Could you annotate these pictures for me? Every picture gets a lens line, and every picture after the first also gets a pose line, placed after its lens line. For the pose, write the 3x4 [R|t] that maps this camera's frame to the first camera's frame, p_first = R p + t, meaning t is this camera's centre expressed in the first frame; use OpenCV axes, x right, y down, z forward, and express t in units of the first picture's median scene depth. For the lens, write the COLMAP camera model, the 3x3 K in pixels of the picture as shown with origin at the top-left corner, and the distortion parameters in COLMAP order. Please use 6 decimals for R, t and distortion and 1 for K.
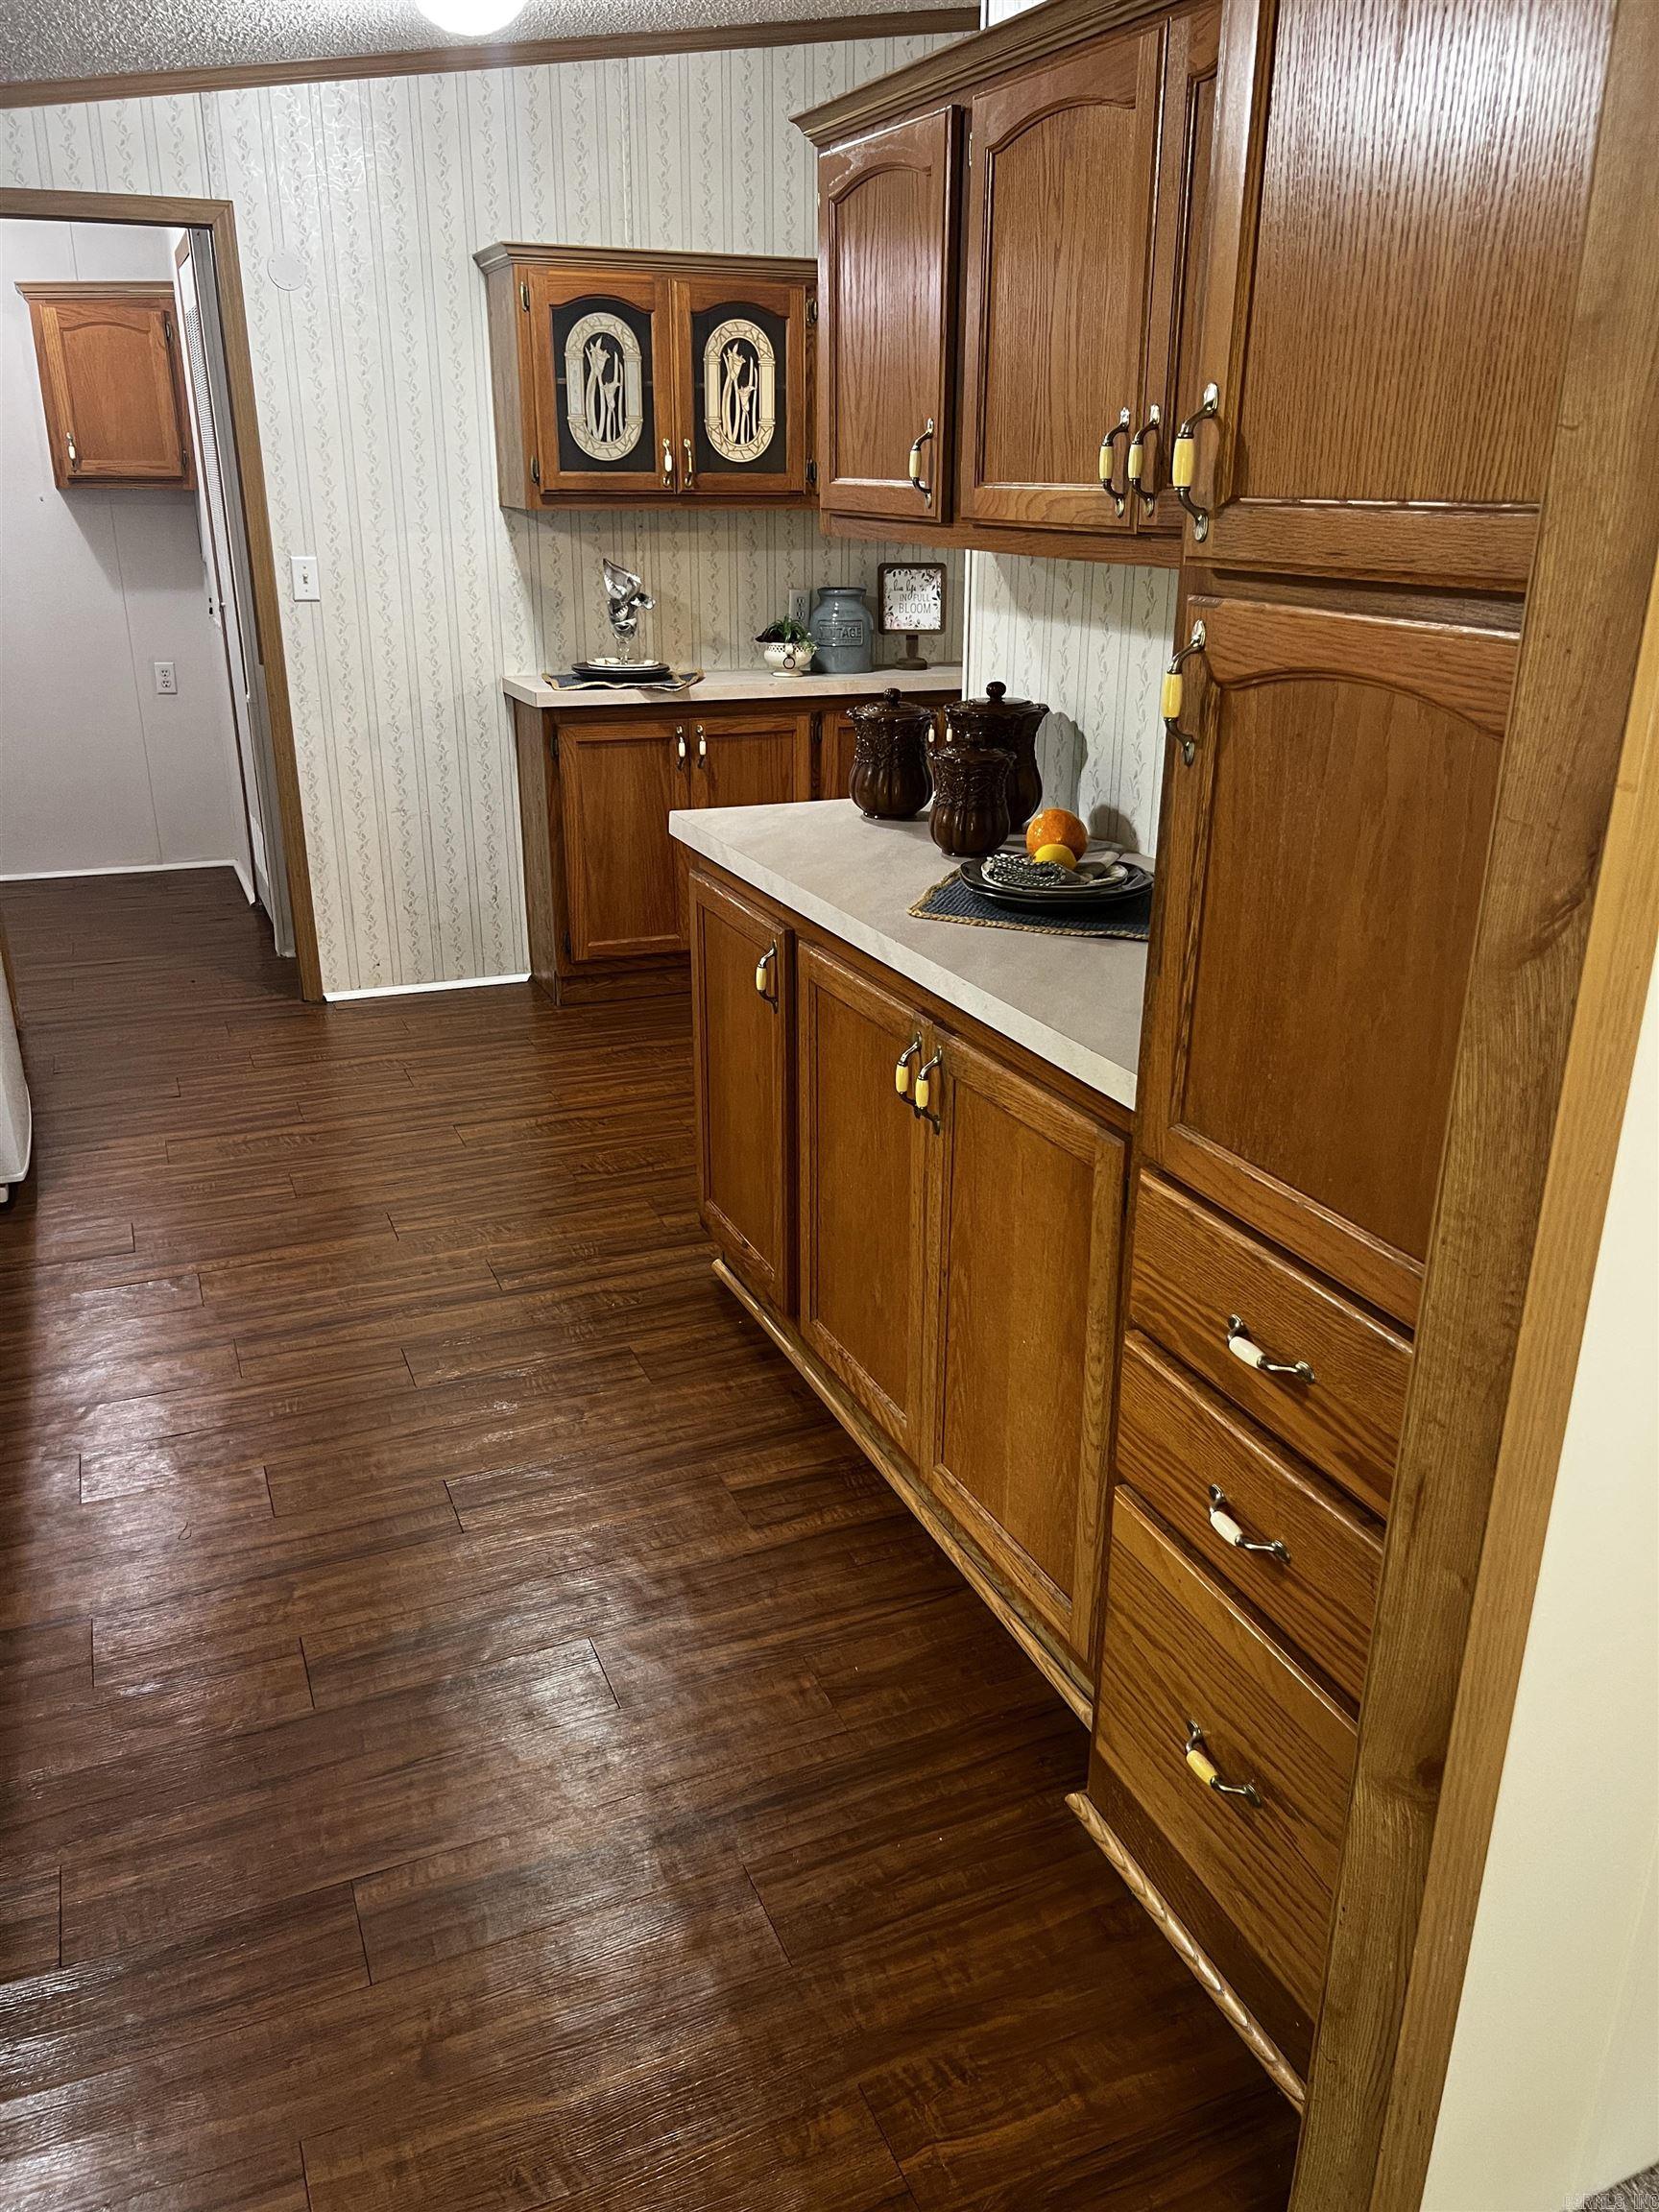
lens RADIAL K [[1664.6, 0, 834.2], [0, 1664.6, 1117.8], [0, 0, 1]] dist [0.060454, -0.066109]
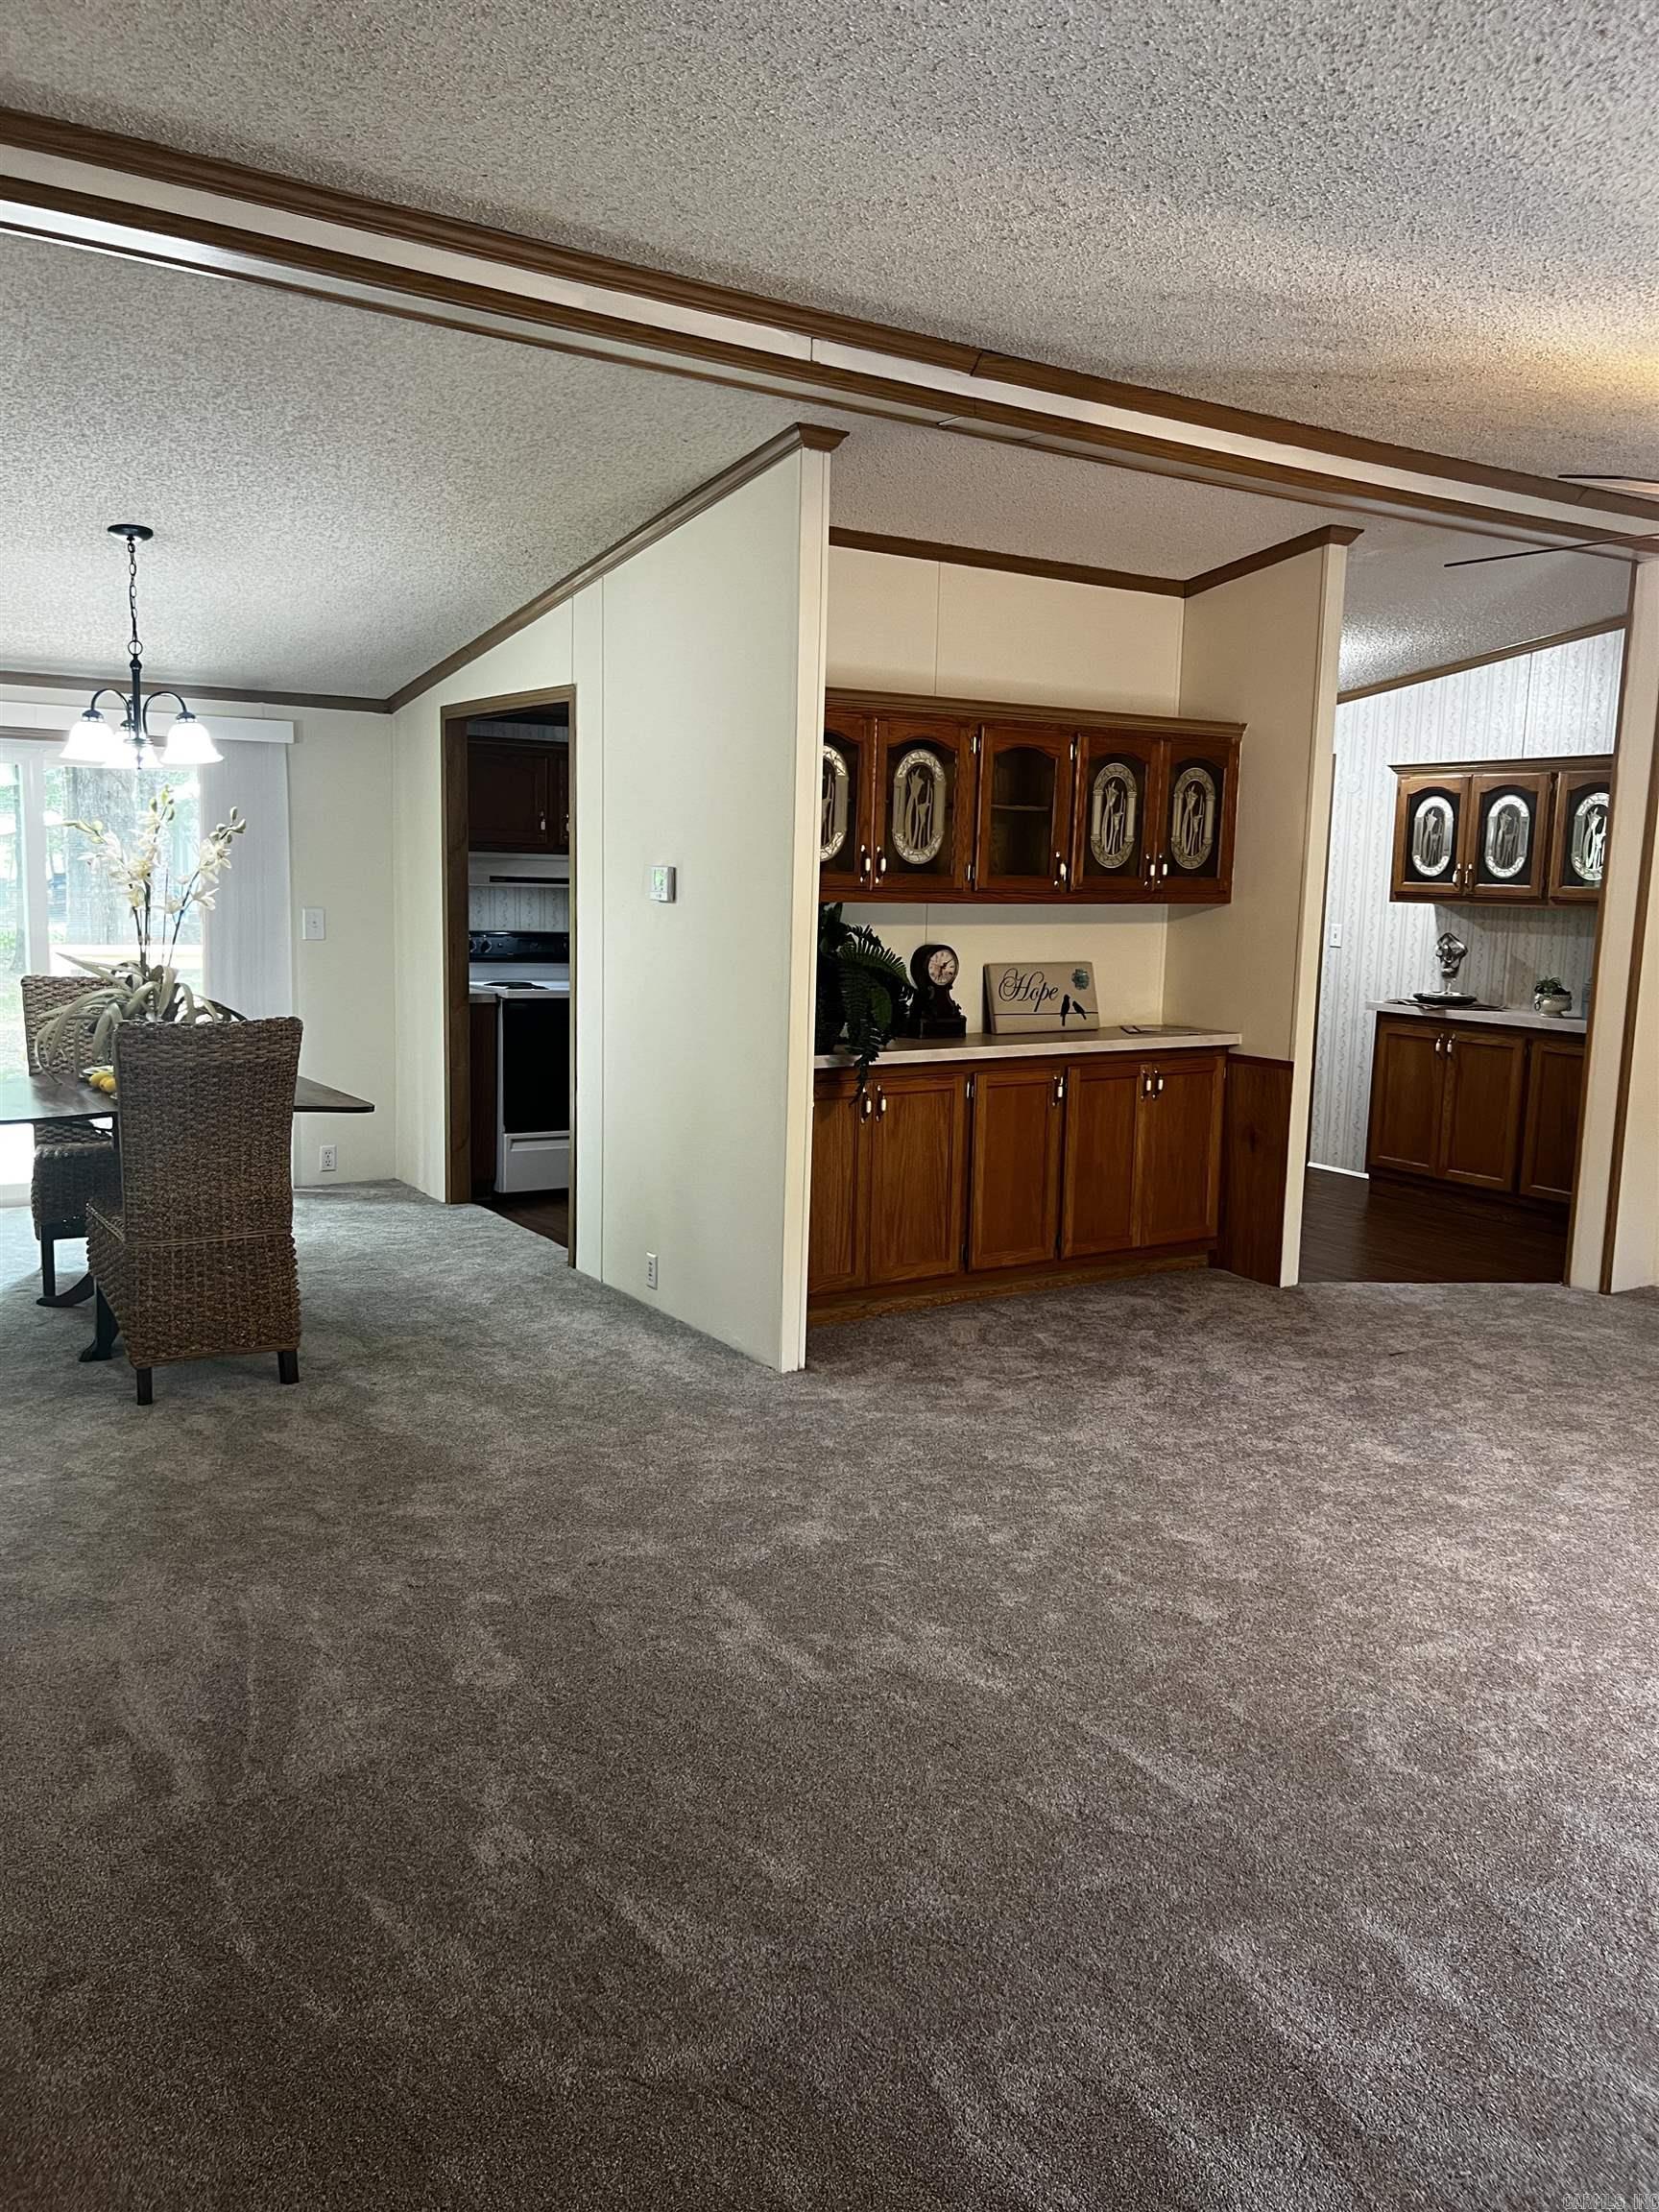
lens RADIAL K [[1668.3, 0, 826.6], [0, 1668.3, 1100.6], [0, 0, 1]] dist [0.047885, -0.054945]
pose [[0.175198, 0.137086, -0.974943, 1.412696], [-0.377065, 0.924097, 0.062178, -0.056886], [0.909465, 0.356724, 0.213590, 0.162036]]
